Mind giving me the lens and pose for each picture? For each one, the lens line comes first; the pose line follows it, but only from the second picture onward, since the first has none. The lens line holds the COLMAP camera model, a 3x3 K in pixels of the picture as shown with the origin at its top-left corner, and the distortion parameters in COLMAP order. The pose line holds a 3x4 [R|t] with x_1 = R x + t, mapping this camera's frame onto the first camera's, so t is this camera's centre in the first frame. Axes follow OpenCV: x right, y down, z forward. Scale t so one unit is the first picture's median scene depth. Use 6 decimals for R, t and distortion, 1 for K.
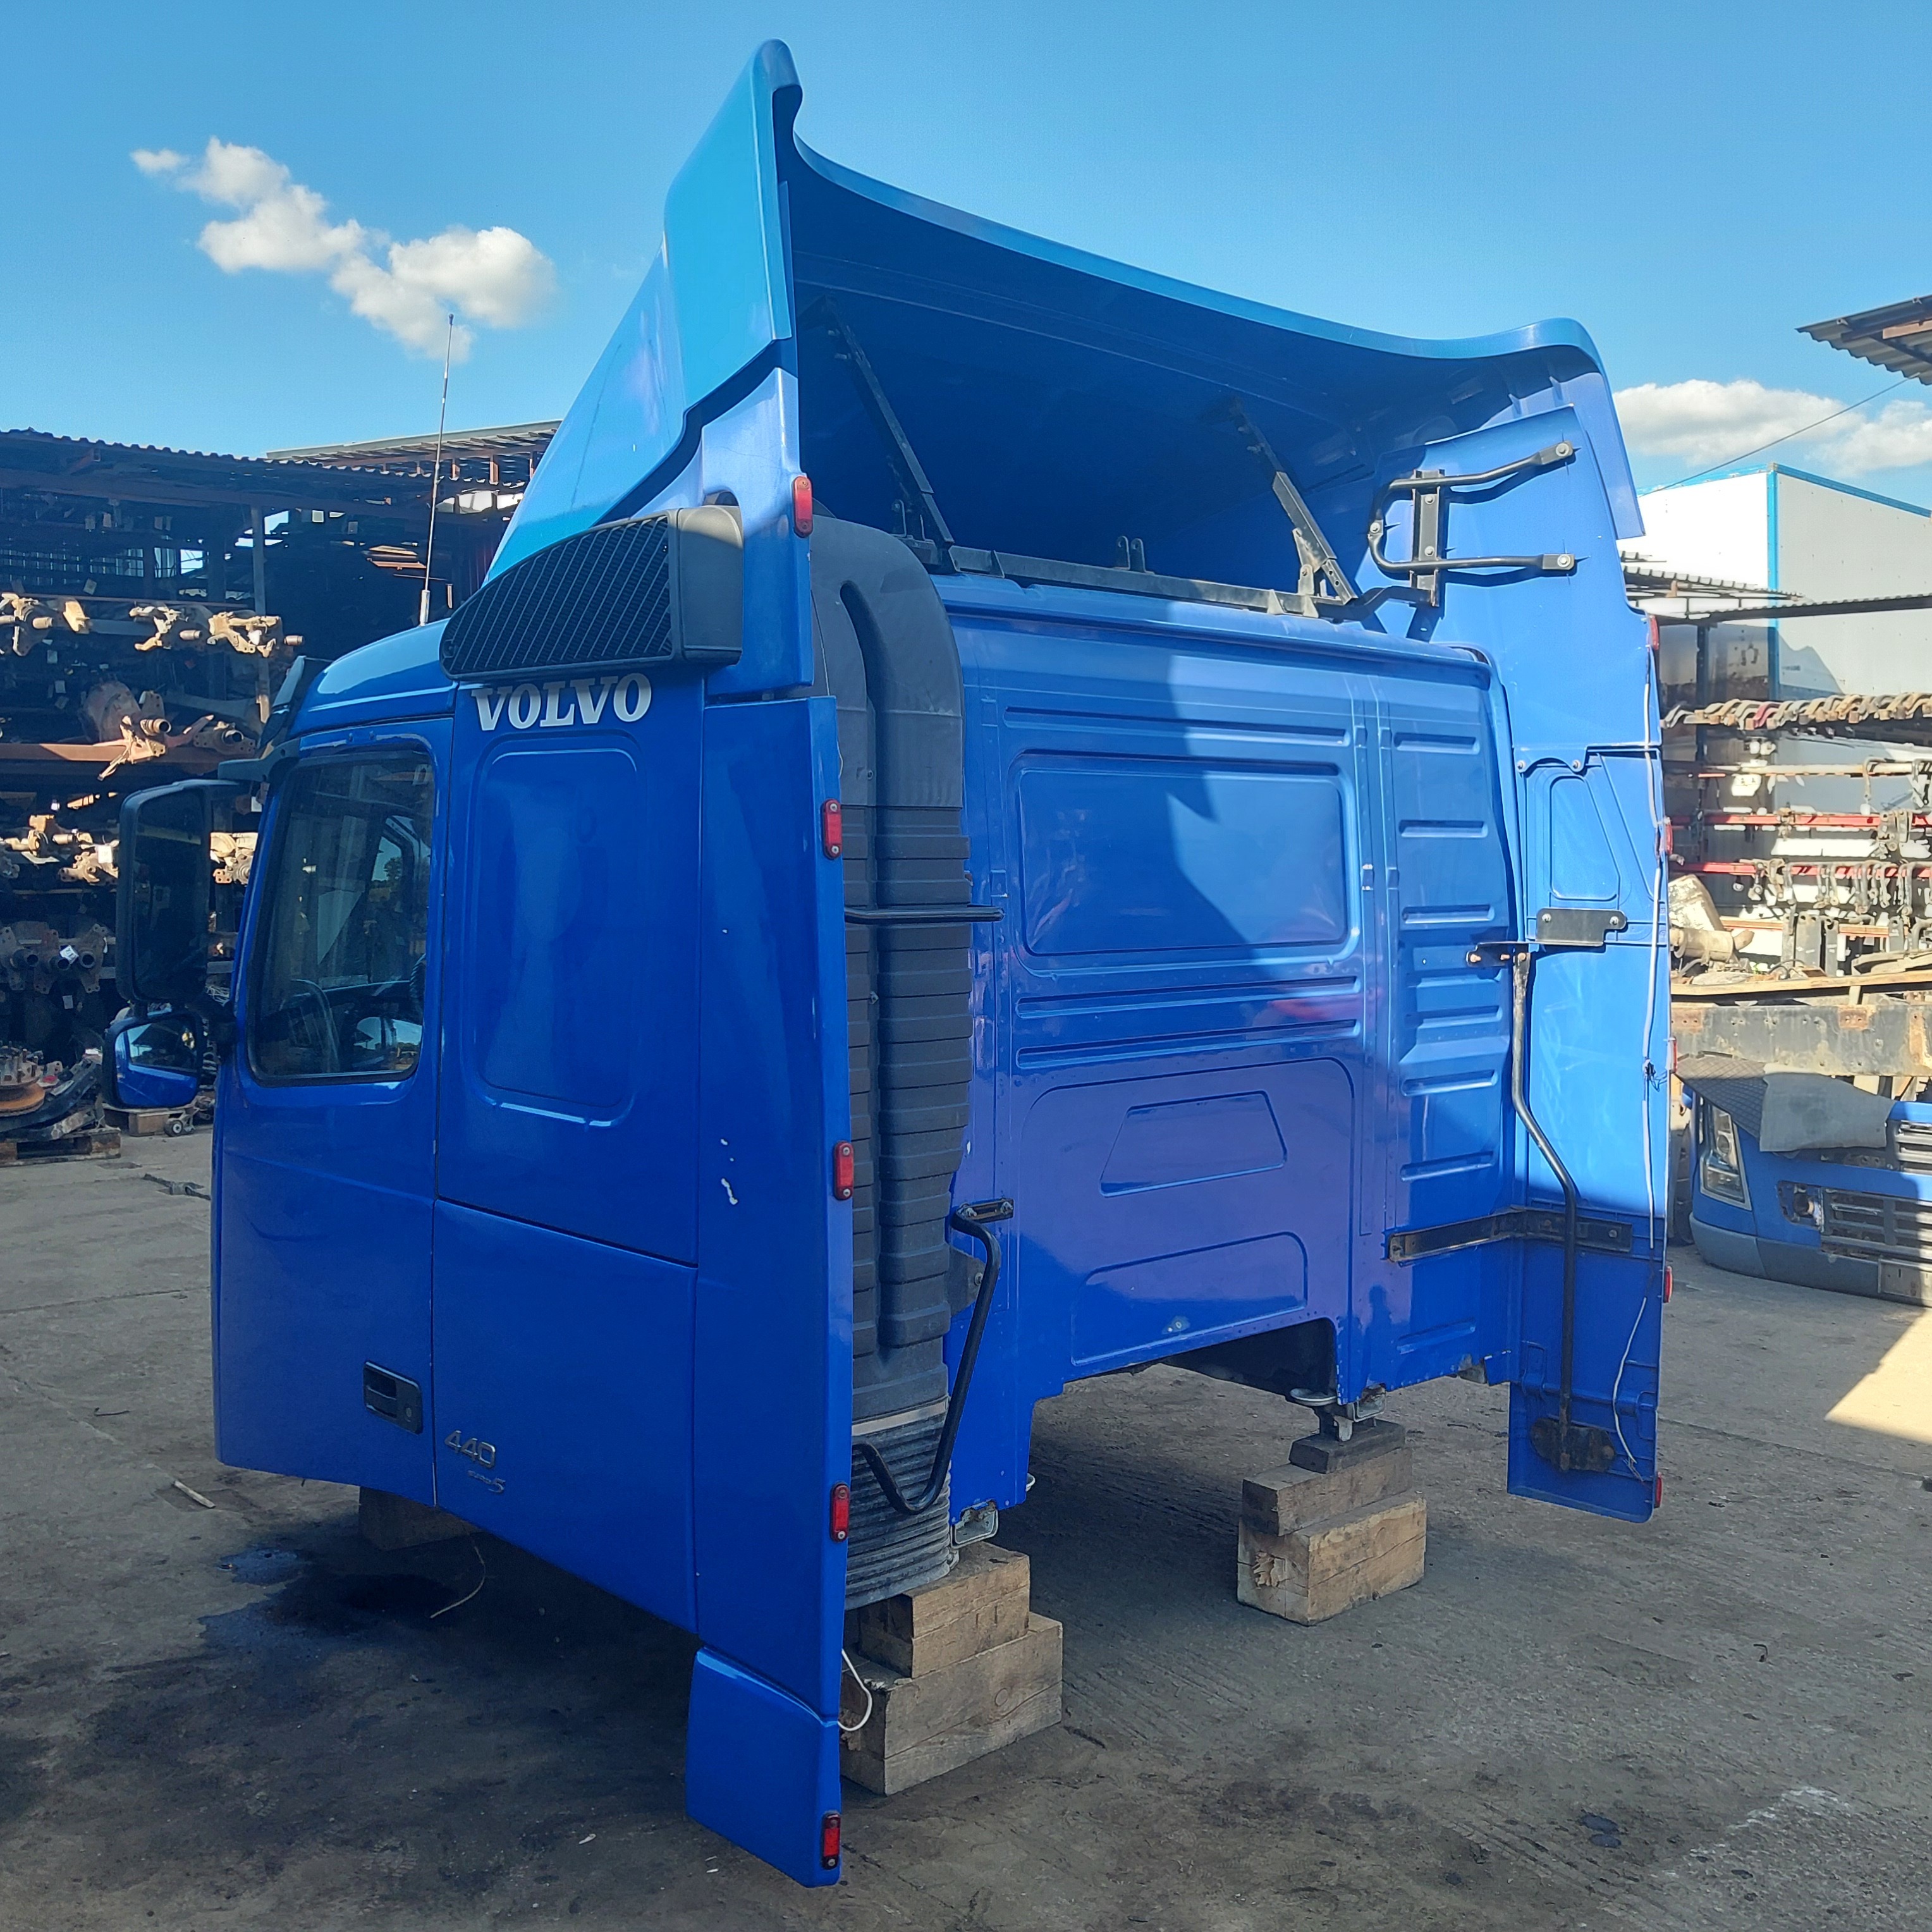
lens RADIAL K [[2088.7, 0, 966.9], [0, 2088.7, 978.1], [0, 0, 1]] dist [0.002637, 0.000000]
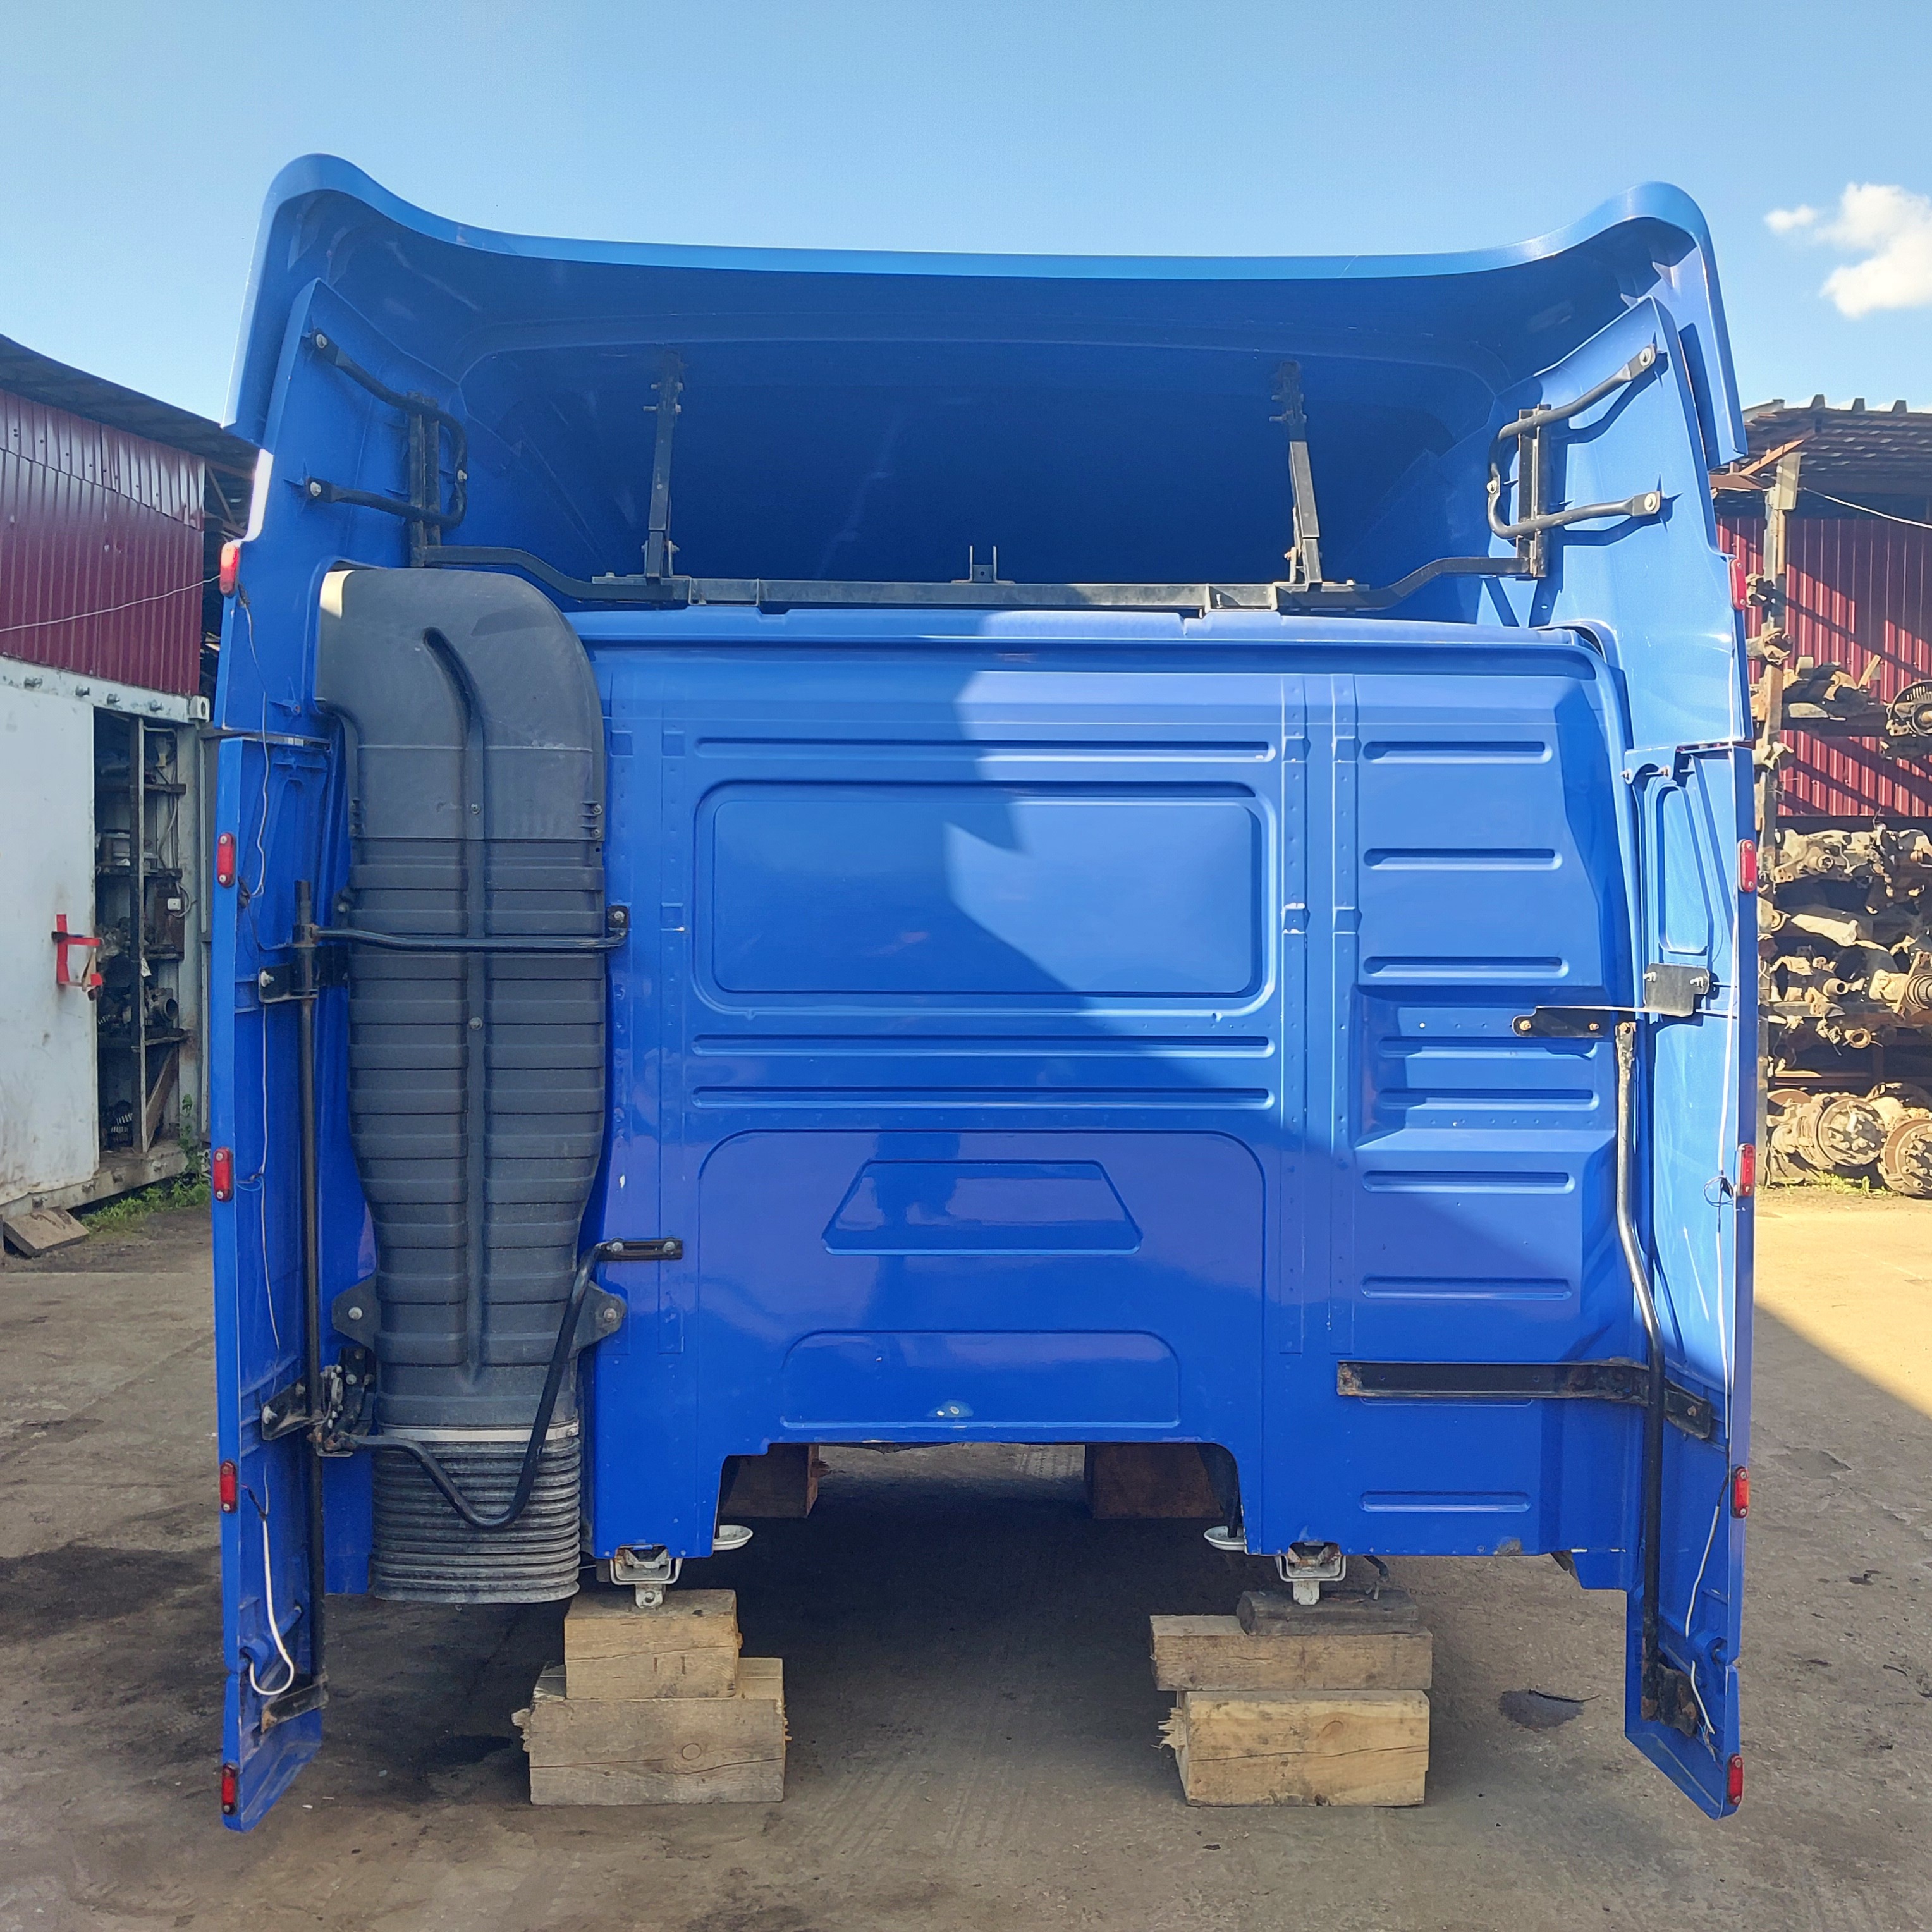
lens RADIAL K [[2088.7, 0, 954.0], [0, 2088.7, 977.4], [0, 0, 1]] dist [0.002637, 0.000000]
pose [[0.738844, 0.027910, -0.673298, 0.691714], [-0.045383, 0.998934, -0.008392, -0.012823], [0.672346, 0.036757, 0.739324, 0.319894]]
